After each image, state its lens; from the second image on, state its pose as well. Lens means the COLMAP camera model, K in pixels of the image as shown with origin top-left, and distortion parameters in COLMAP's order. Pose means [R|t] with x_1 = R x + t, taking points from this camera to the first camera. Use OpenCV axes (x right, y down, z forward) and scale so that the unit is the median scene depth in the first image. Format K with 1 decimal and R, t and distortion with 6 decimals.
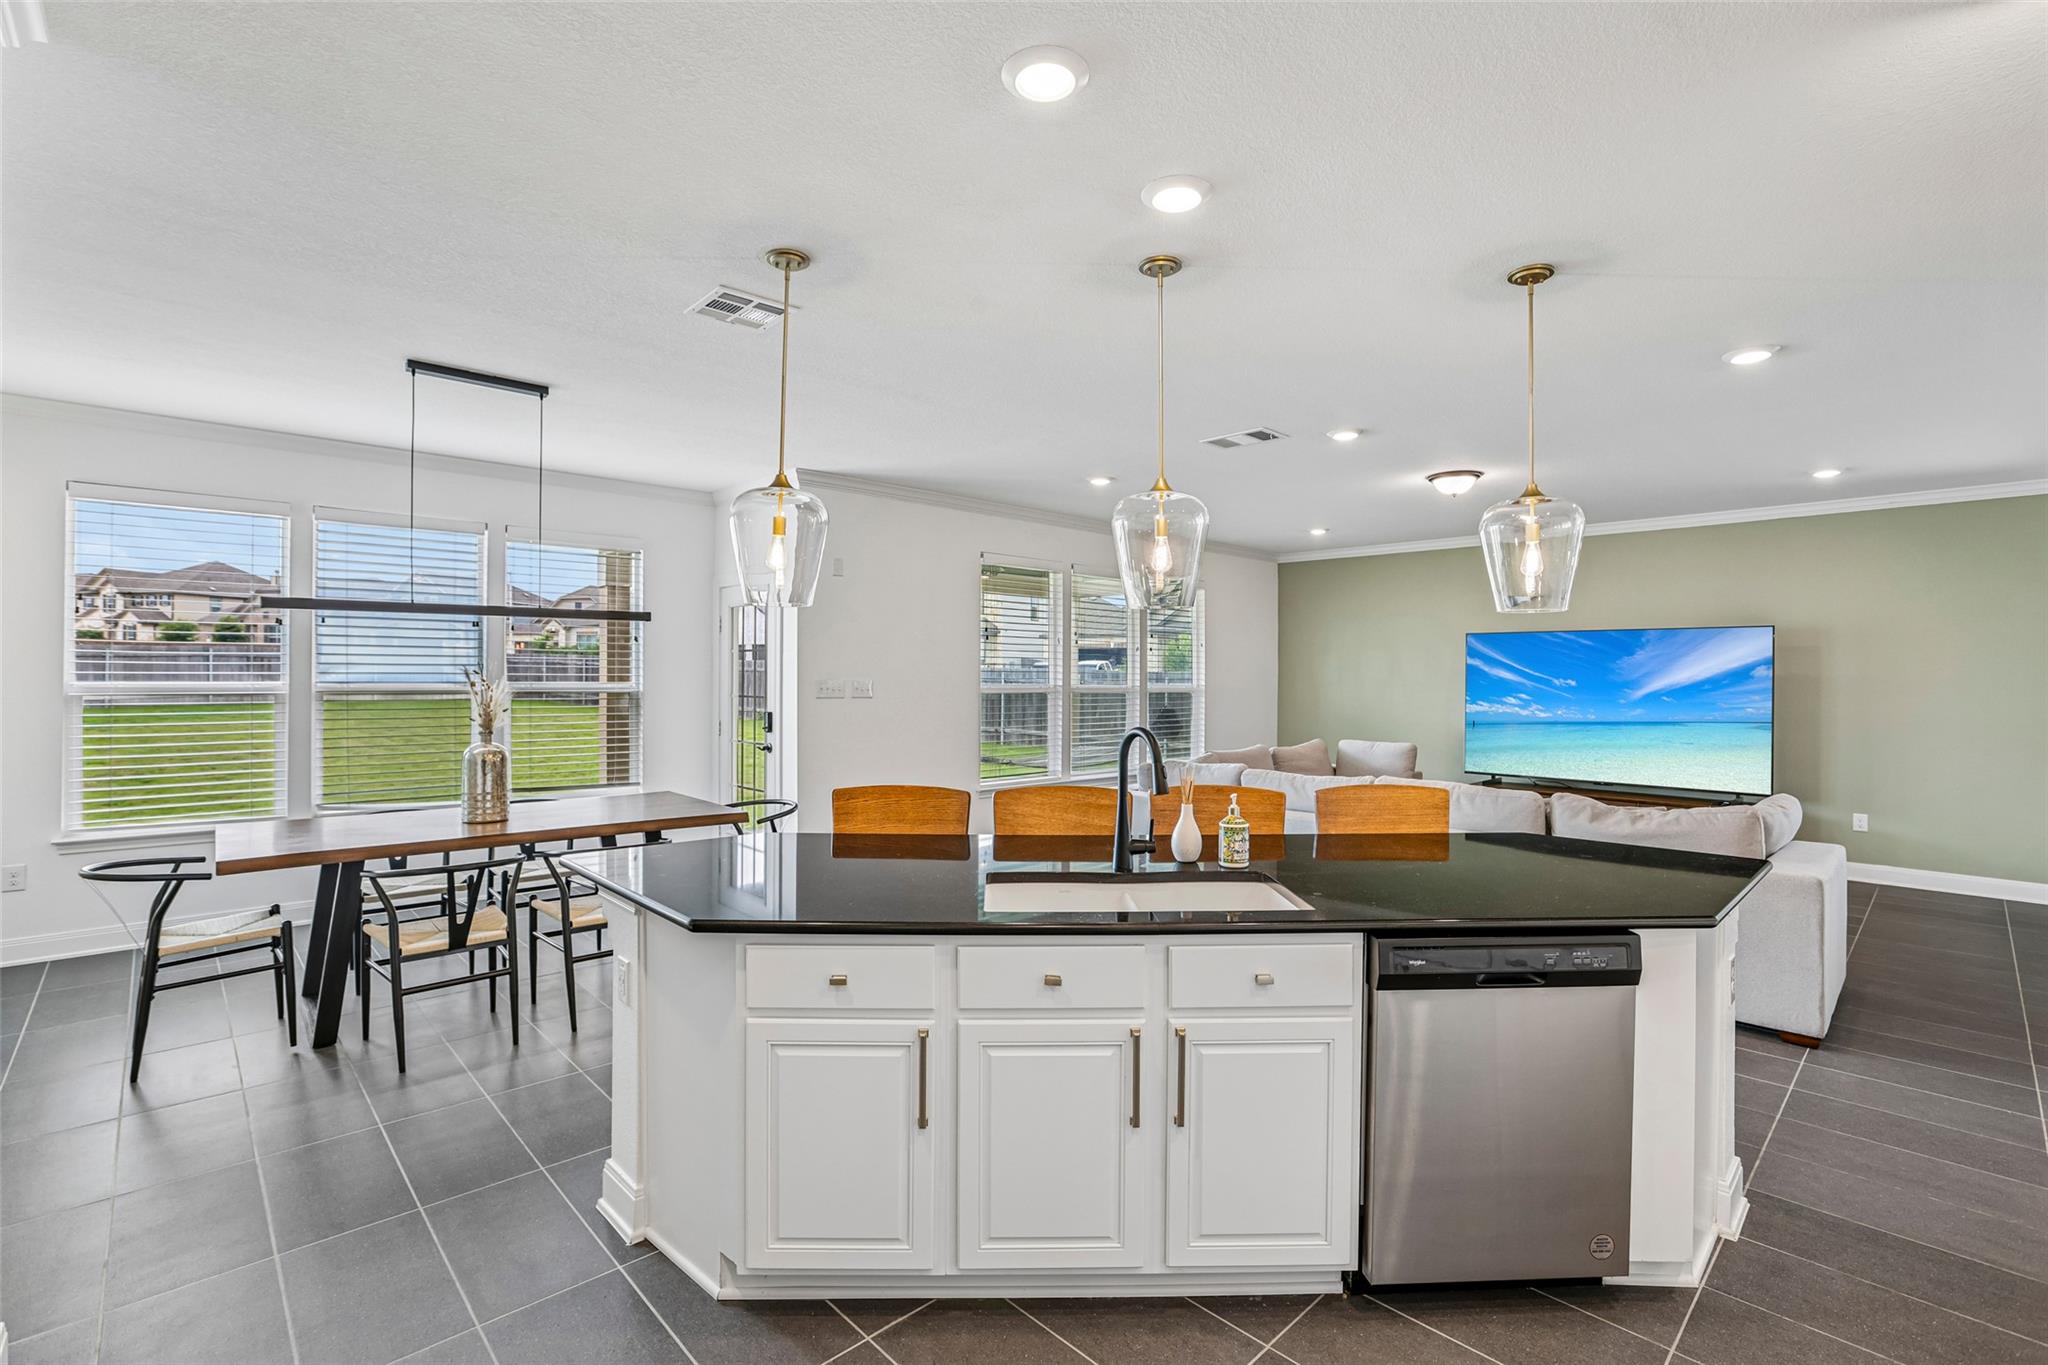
lens RADIAL K [[928.7, 0, 1015.9], [0, 928.7, 661.4], [0, 0, 1]] dist [-0.032718, 0.003909]
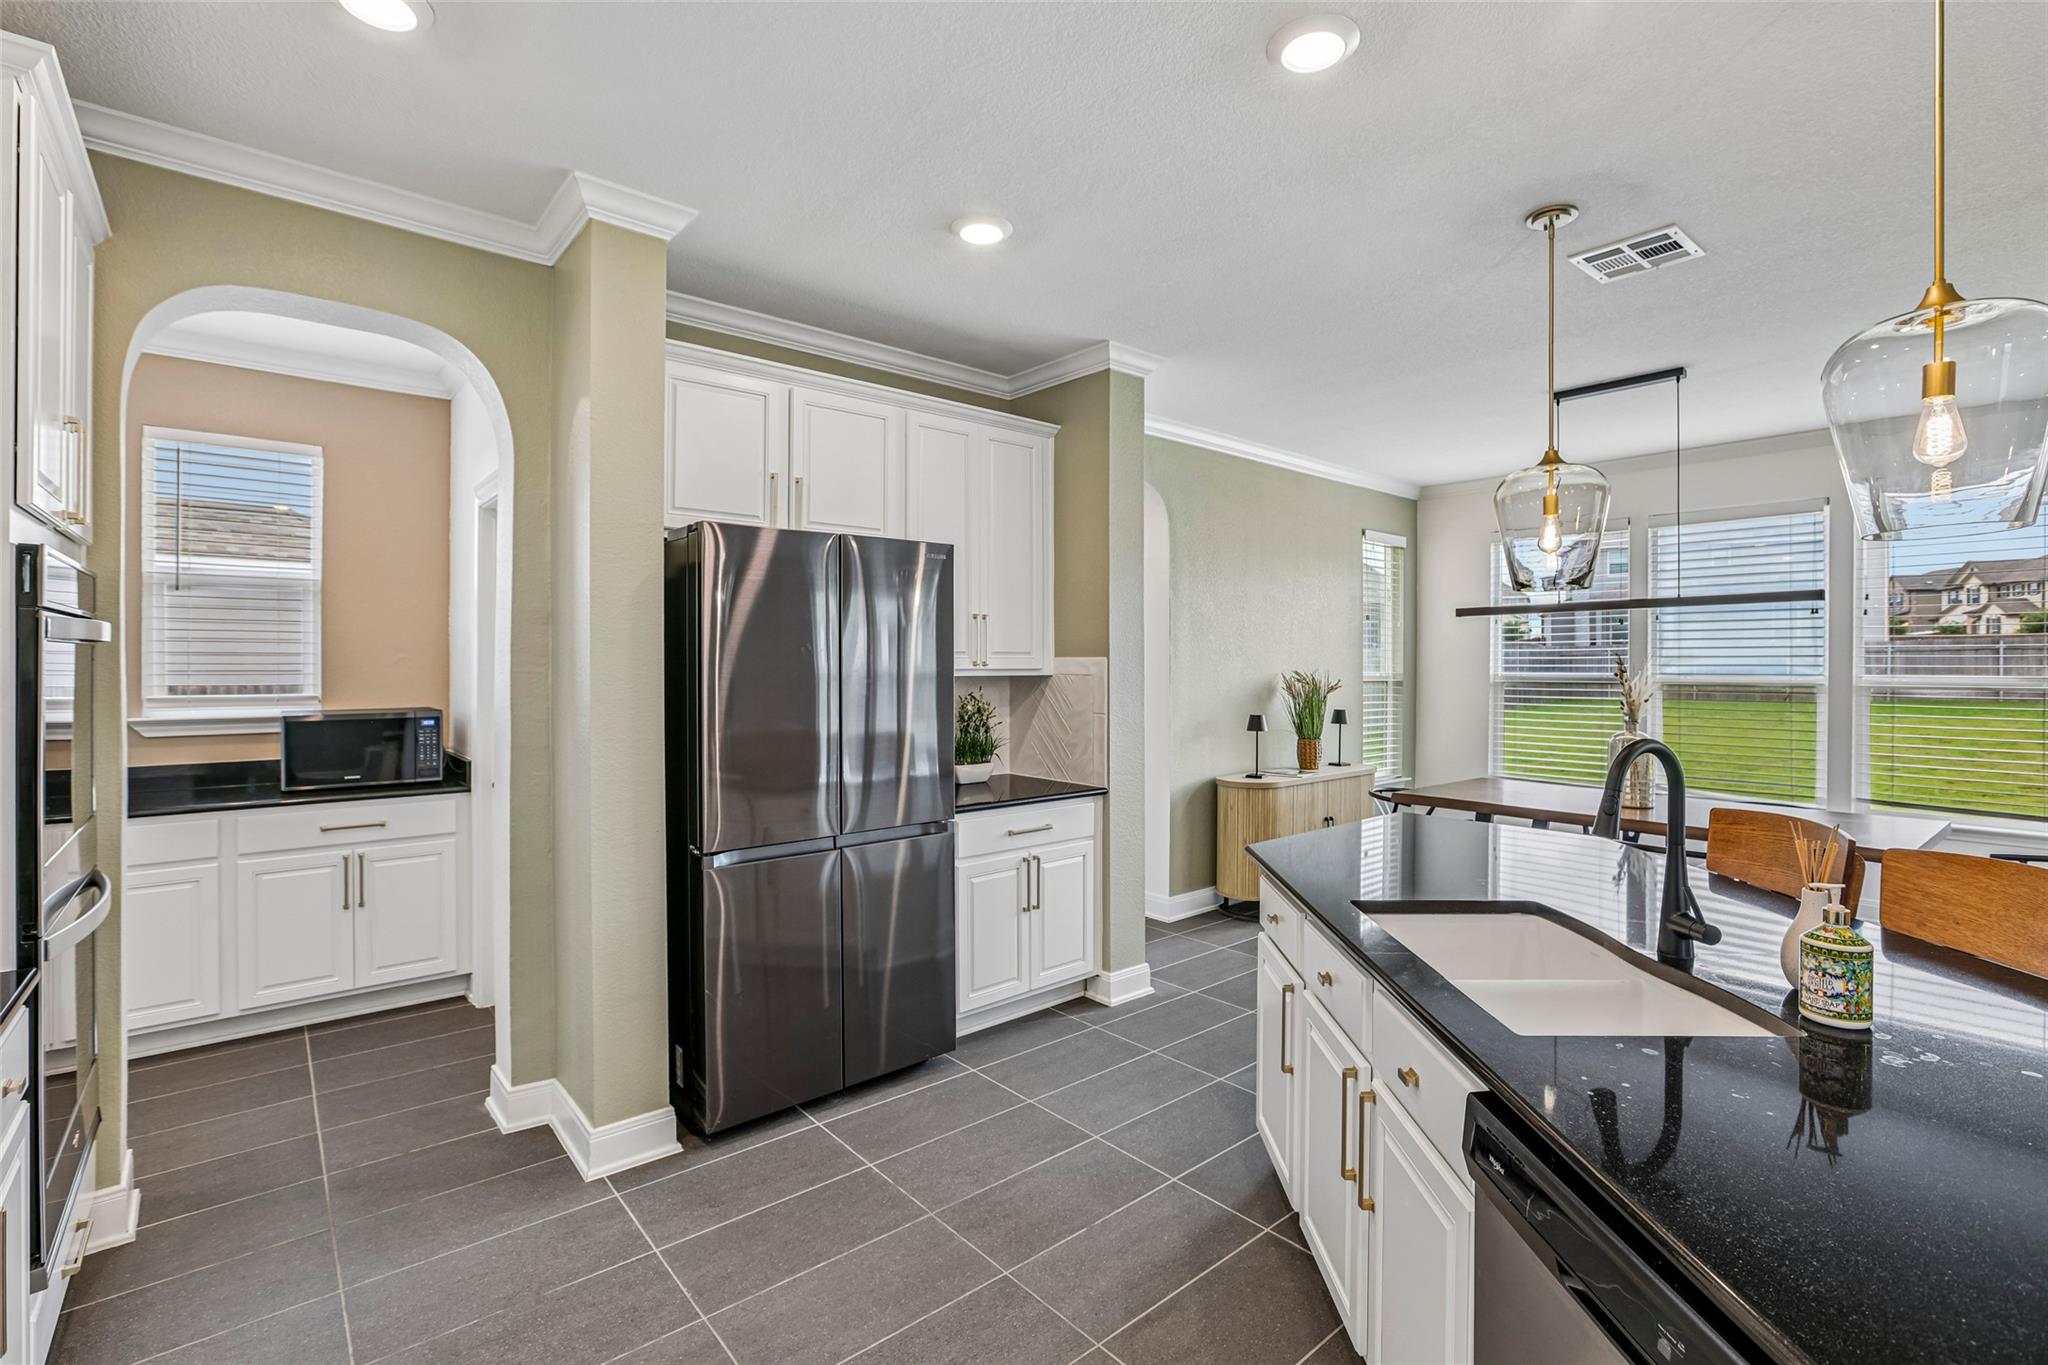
lens RADIAL K [[928.7, 0, 1027.8], [0, 928.7, 666.1], [0, 0, 1]] dist [-0.032718, 0.003909]
pose [[-0.050727, -0.003336, -0.998707, 0.083393], [0.014302, 0.999889, -0.004067, 0.001693], [0.998610, -0.014490, -0.050673, 0.061873]]
